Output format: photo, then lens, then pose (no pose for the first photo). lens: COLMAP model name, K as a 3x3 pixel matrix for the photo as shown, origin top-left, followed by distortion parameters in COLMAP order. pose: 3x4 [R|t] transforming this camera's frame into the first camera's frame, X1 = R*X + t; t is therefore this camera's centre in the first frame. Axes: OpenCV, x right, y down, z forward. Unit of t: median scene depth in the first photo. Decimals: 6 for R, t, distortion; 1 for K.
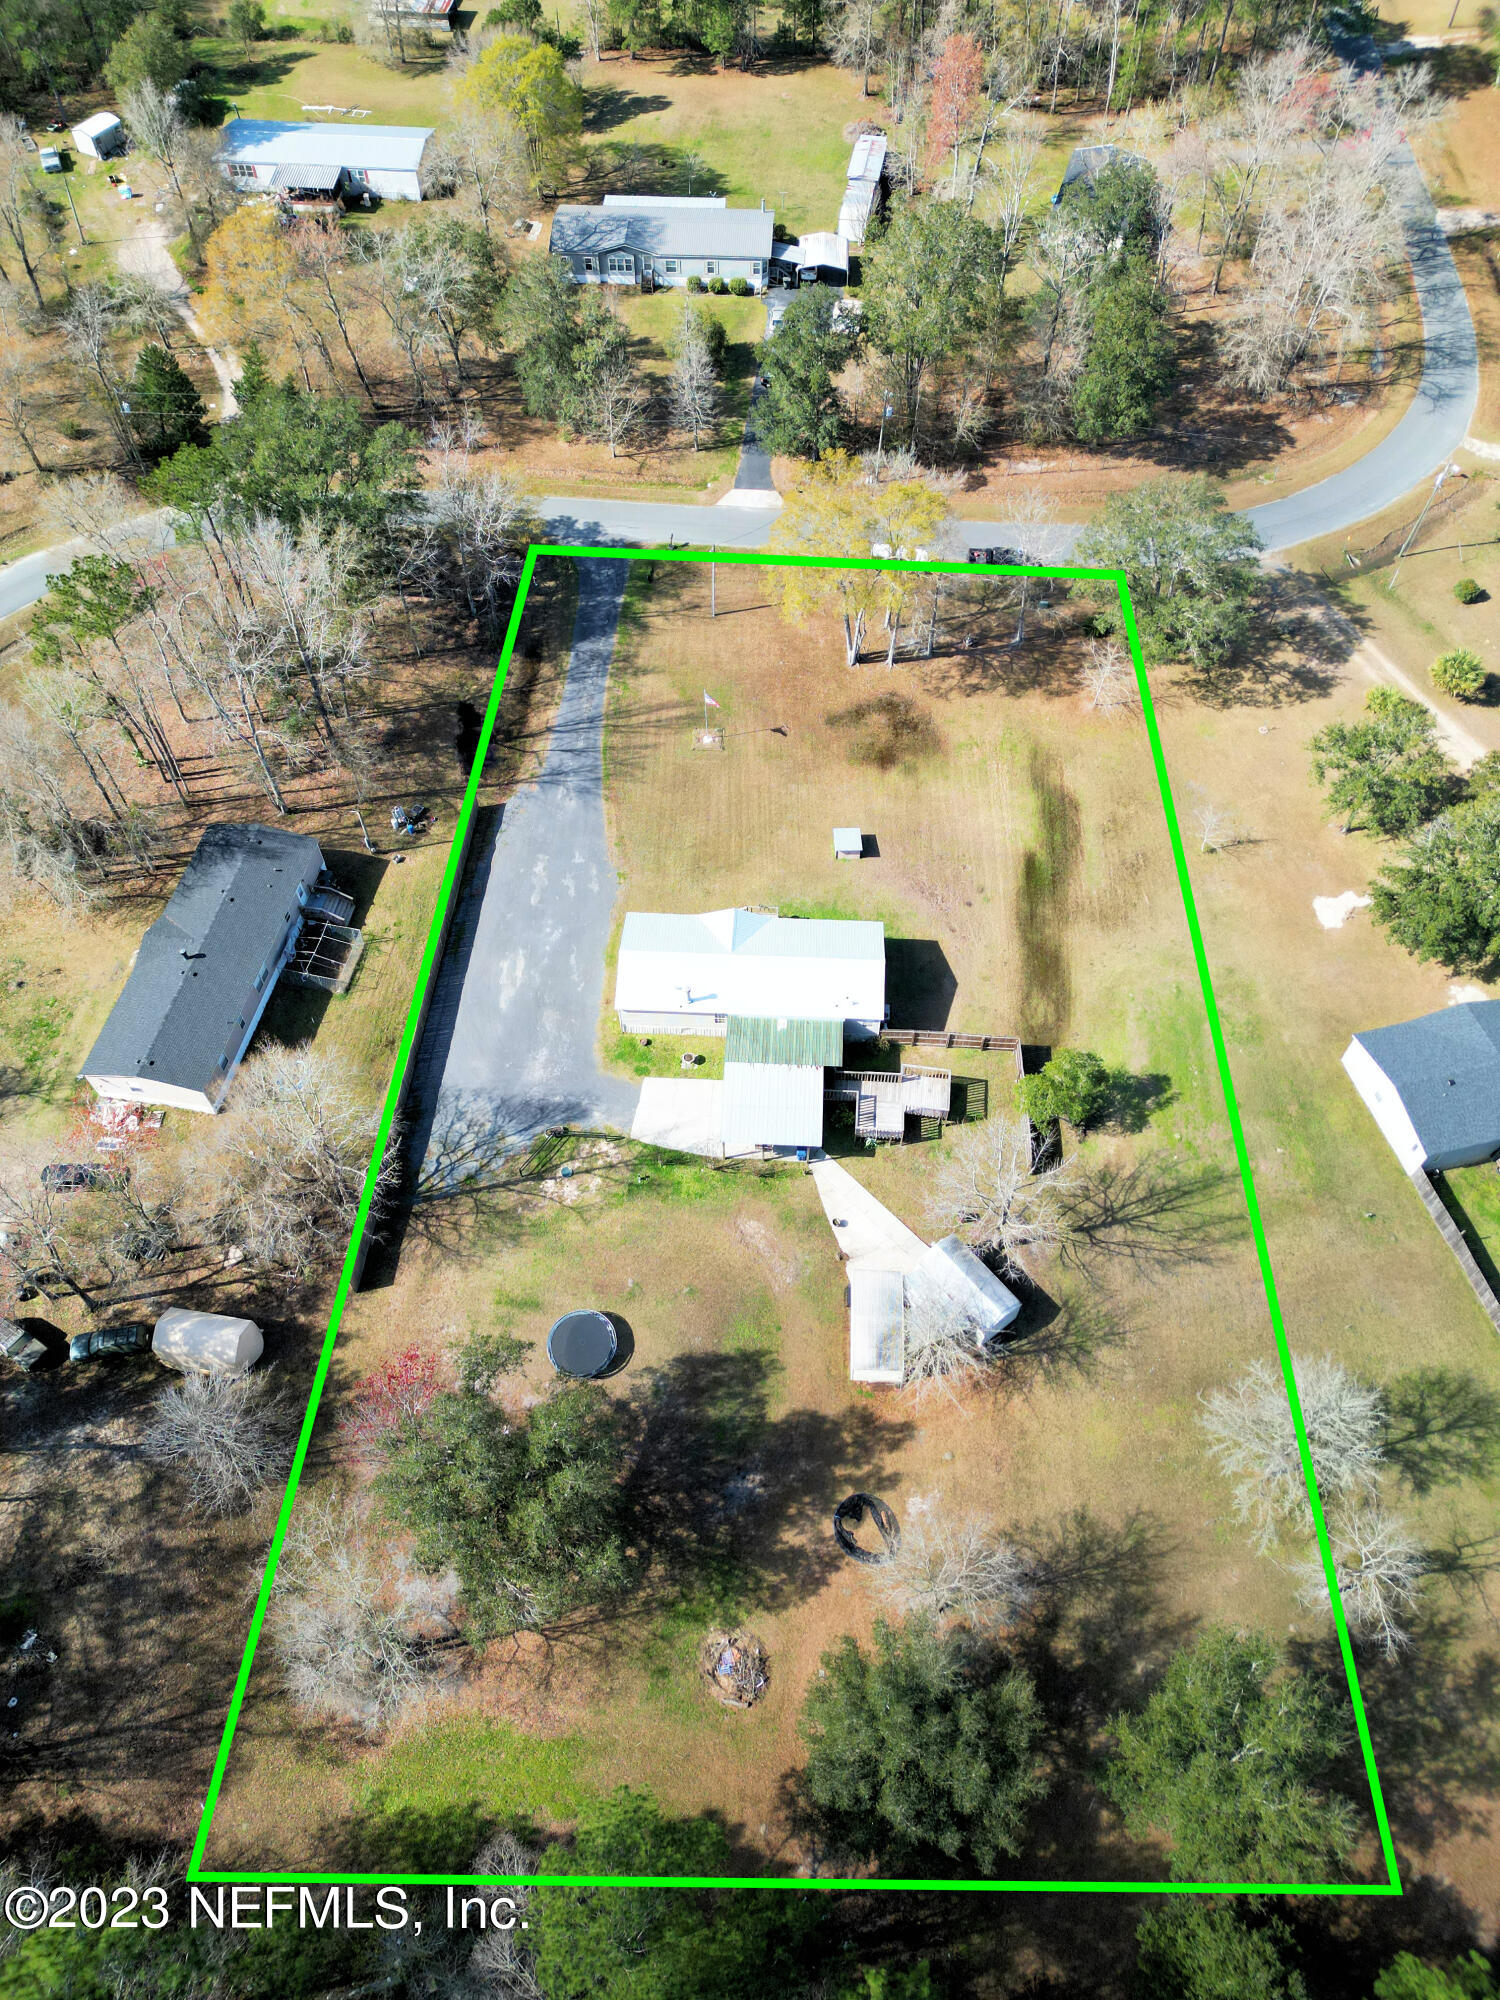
lens RADIAL K [[1409.3, 0, 750.0], [0, 1409.3, 1000.0], [0, 0, 1]] dist [0.105747, -0.084228]
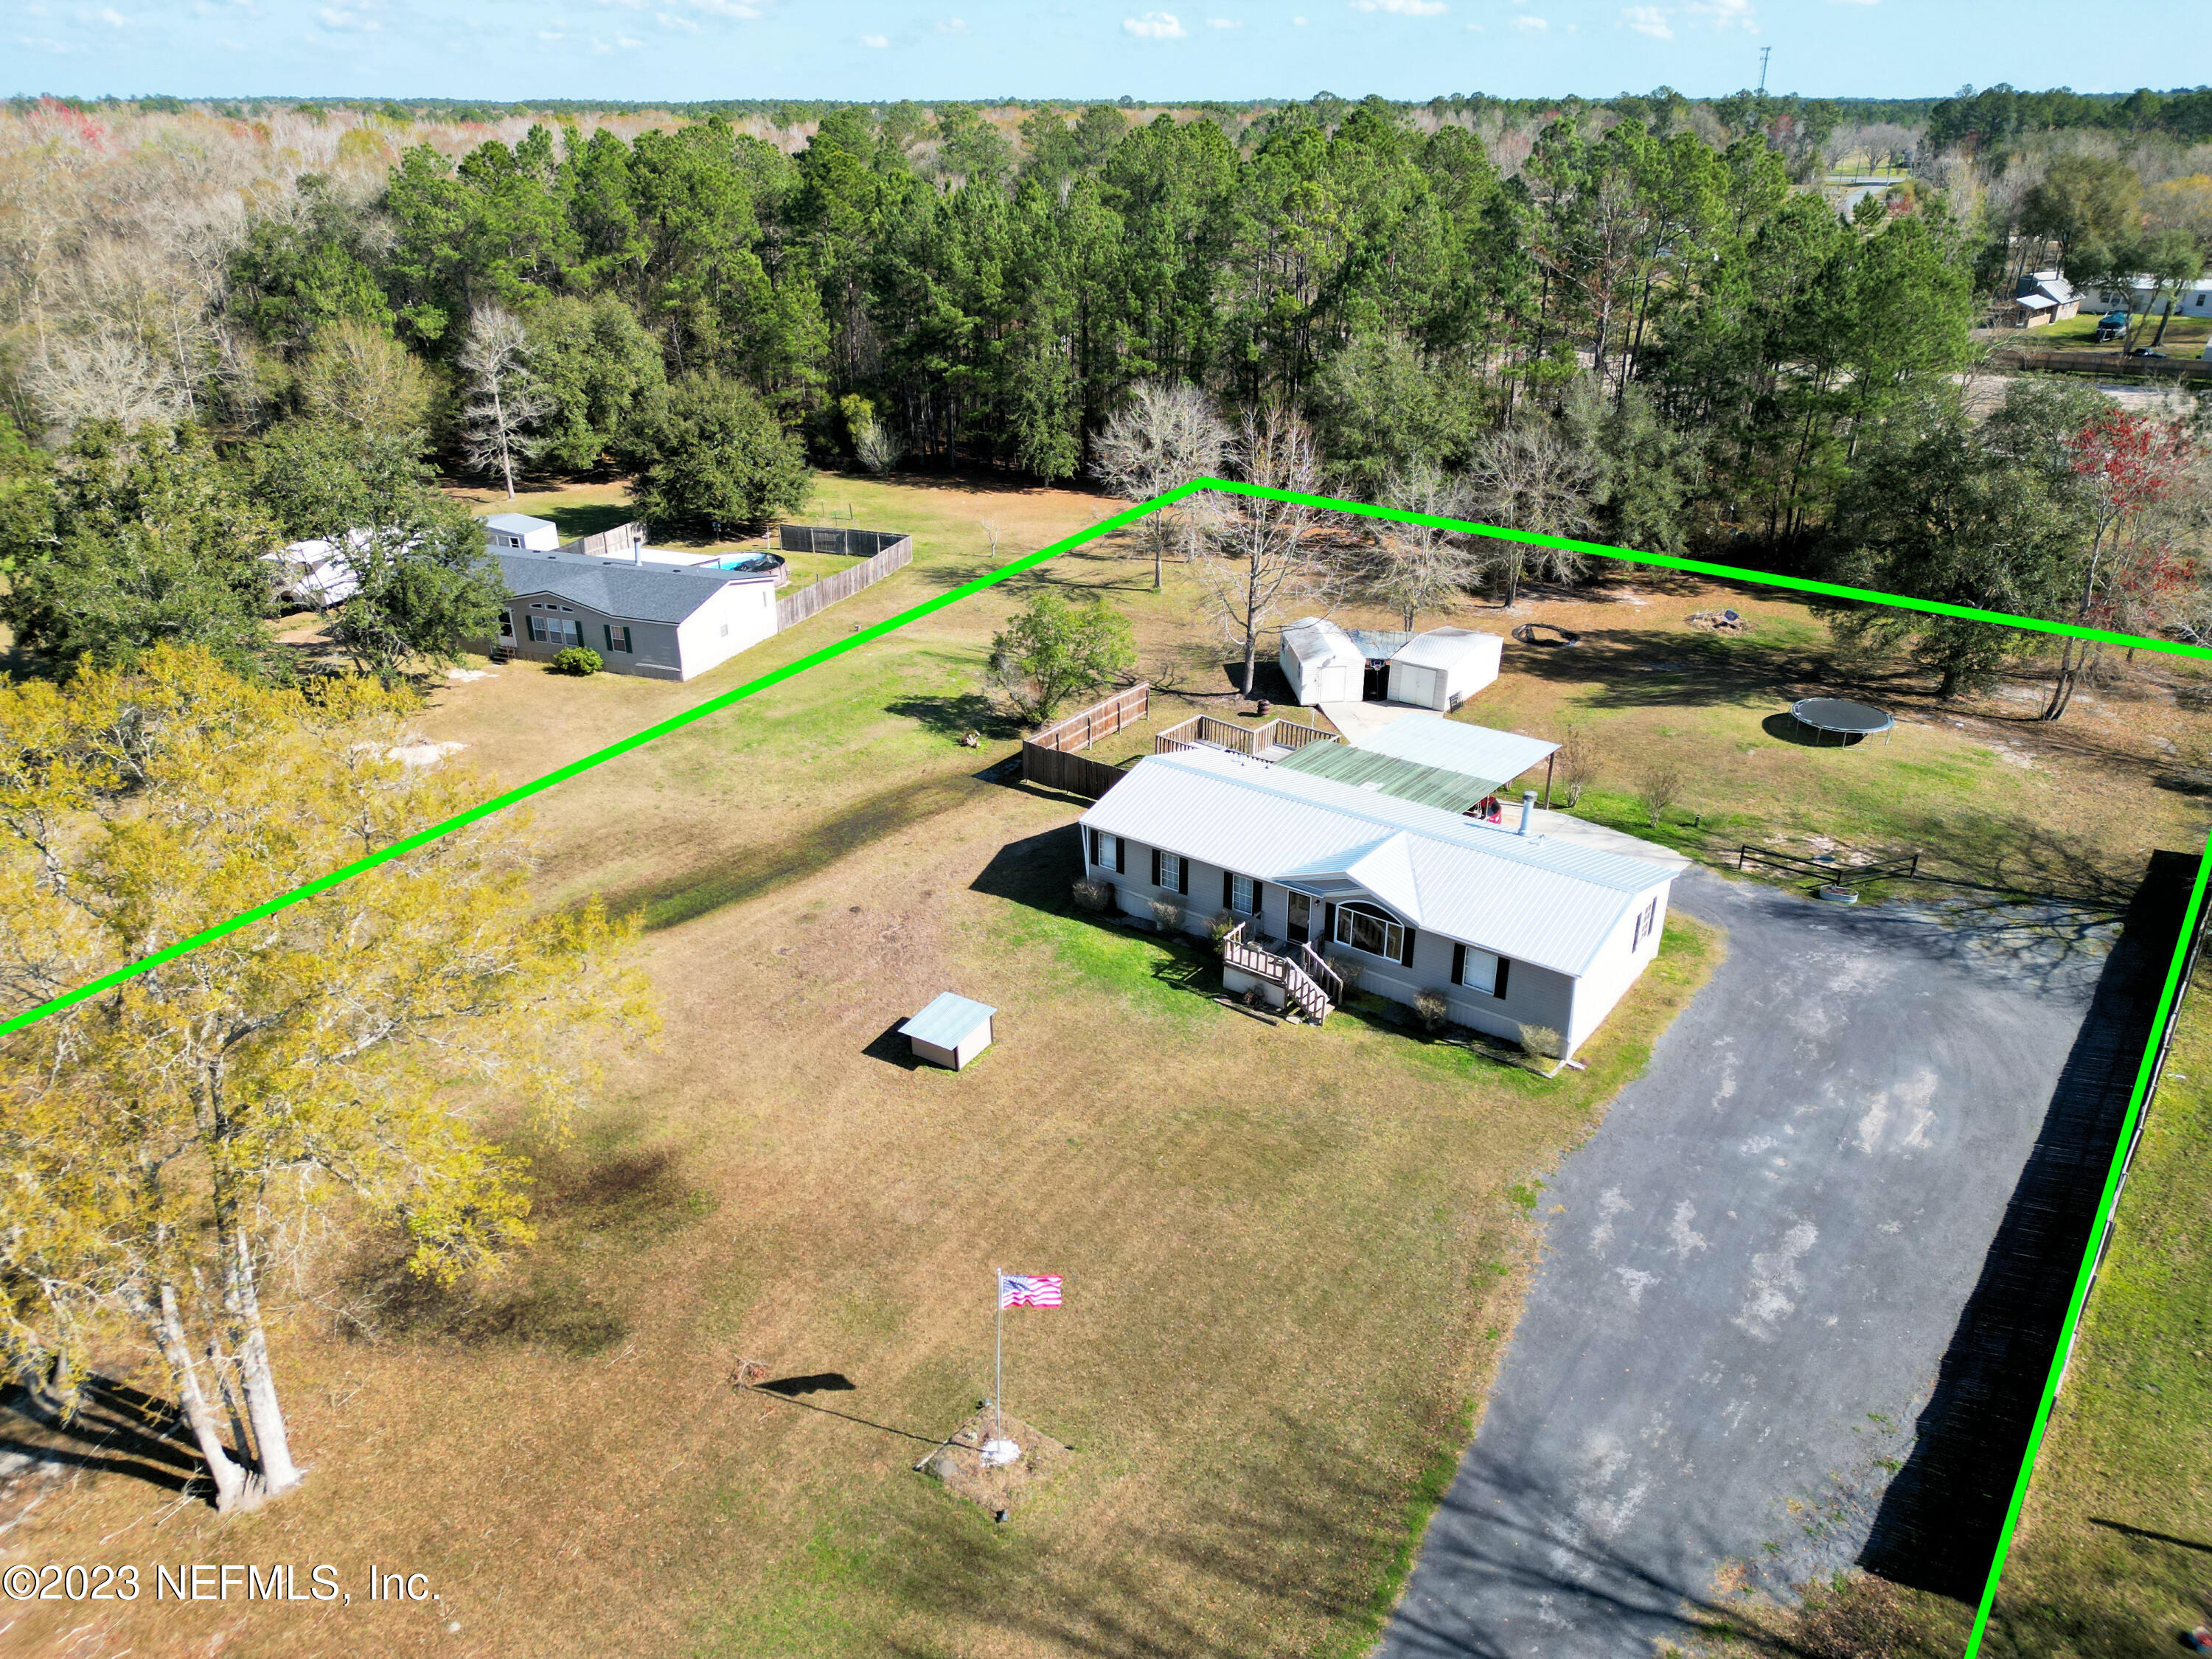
lens RADIAL K [[1546.1, 0, 1106.0], [0, 1546.1, 829.5], [0, 0, 1]] dist [0.082110, -0.080593]
pose [[-0.827274, -0.232872, 0.511261, -0.207565], [0.462404, 0.234592, 0.855072, -0.554502], [-0.319060, 0.943789, -0.086391, 1.118803]]
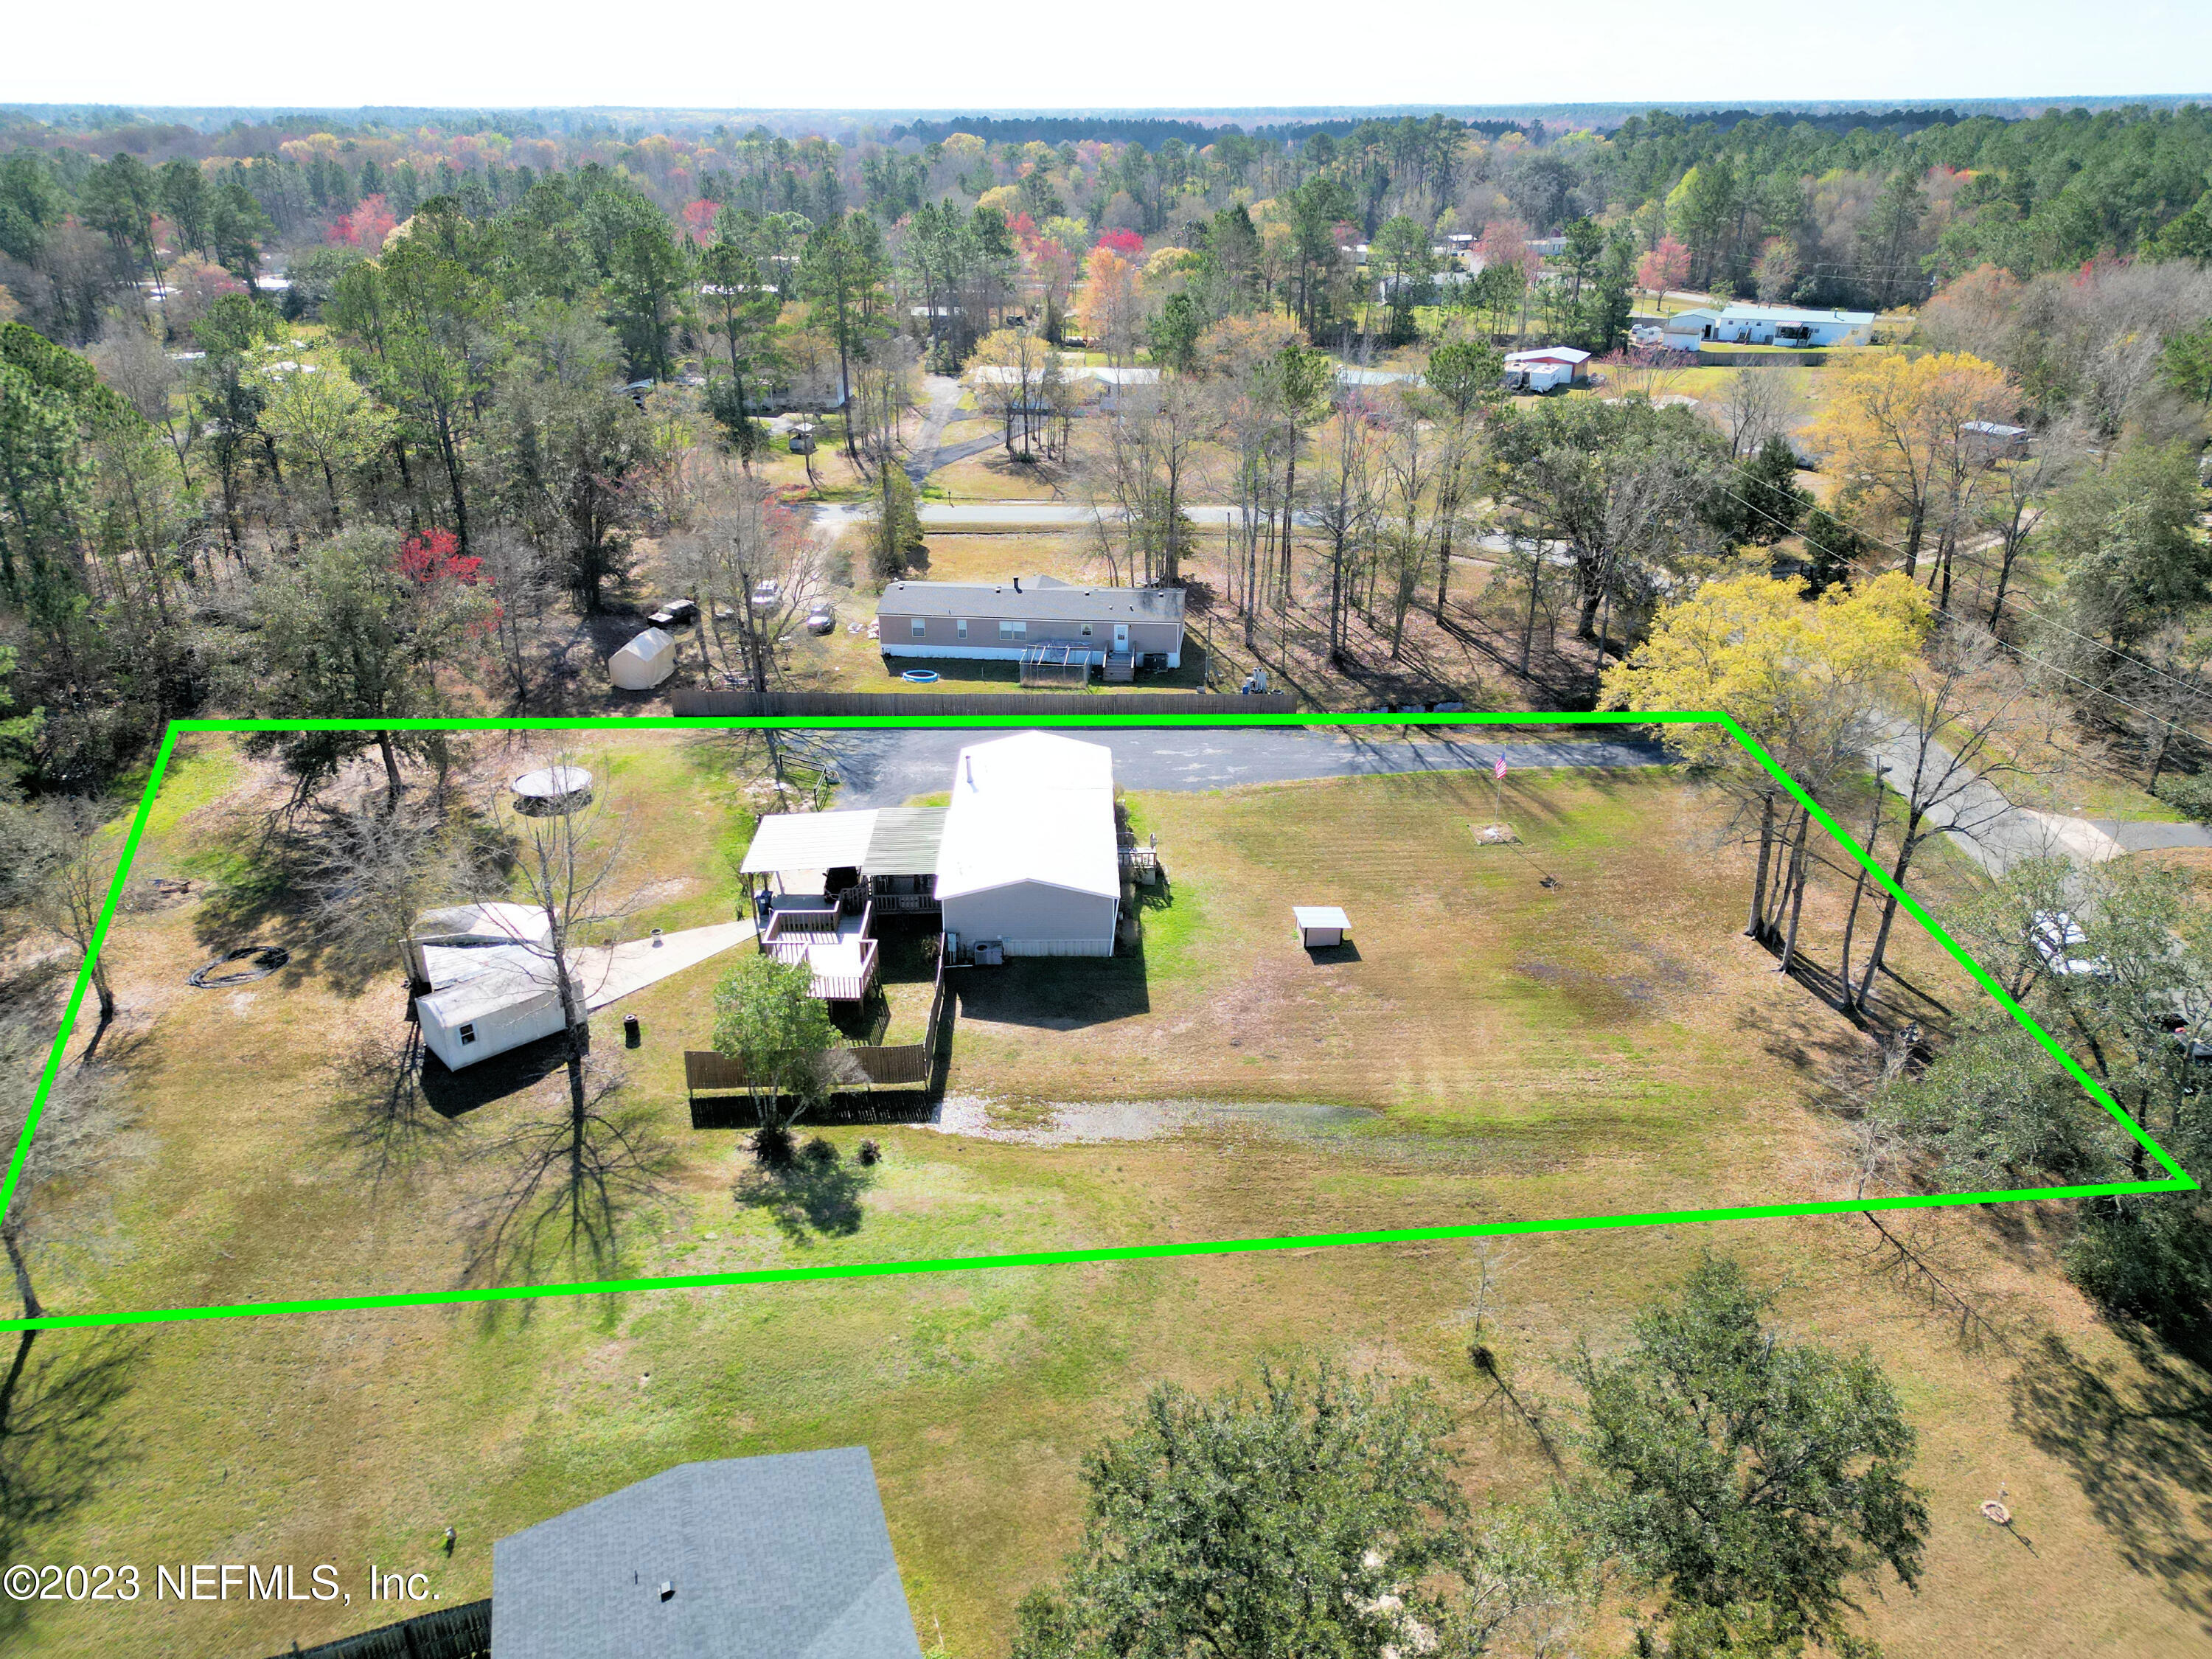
lens RADIAL K [[1531.6, 0, 1103.4], [0, 1531.6, 838.7], [0, 0, 1]] dist [0.067161, -0.056362]
pose [[0.067478, 0.425360, -0.902505, 0.763679], [-0.817650, 0.541941, 0.194289, -0.213626], [0.571748, 0.724823, 0.384364, 0.754880]]
